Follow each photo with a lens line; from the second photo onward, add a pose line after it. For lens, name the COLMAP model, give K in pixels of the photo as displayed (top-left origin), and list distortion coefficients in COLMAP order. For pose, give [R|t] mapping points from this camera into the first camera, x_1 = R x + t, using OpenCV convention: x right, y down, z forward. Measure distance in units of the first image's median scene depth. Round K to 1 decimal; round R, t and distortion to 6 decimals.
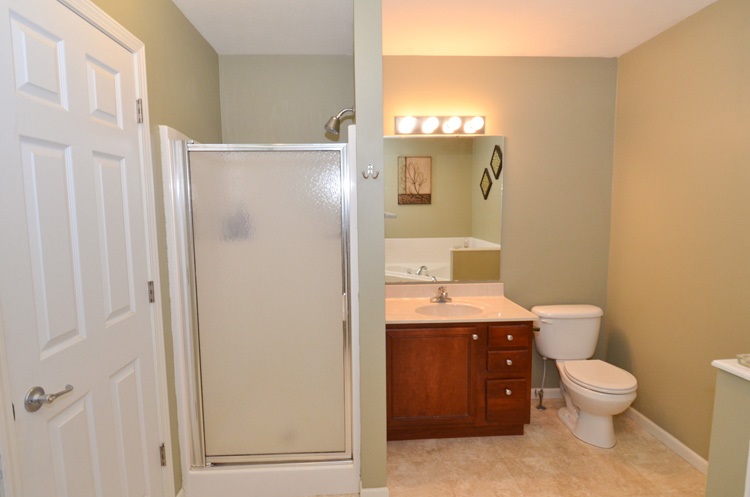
lens RADIAL K [[393.6, 0, 370.6], [0, 393.6, 247.4], [0, 0, 1]] dist [0.010244, -0.021818]
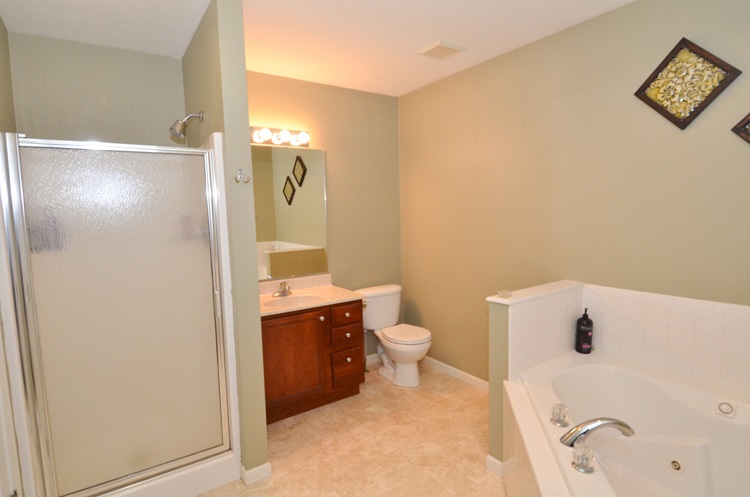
lens RADIAL K [[393.6, 0, 370.6], [0, 393.6, 247.4], [0, 0, 1]] dist [0.010244, -0.021818]
pose [[0.852062, -0.058879, 0.520118, -0.208451], [0.068461, 0.997653, 0.000783, 0.022372], [-0.518944, 0.034941, 0.854094, -0.091853]]
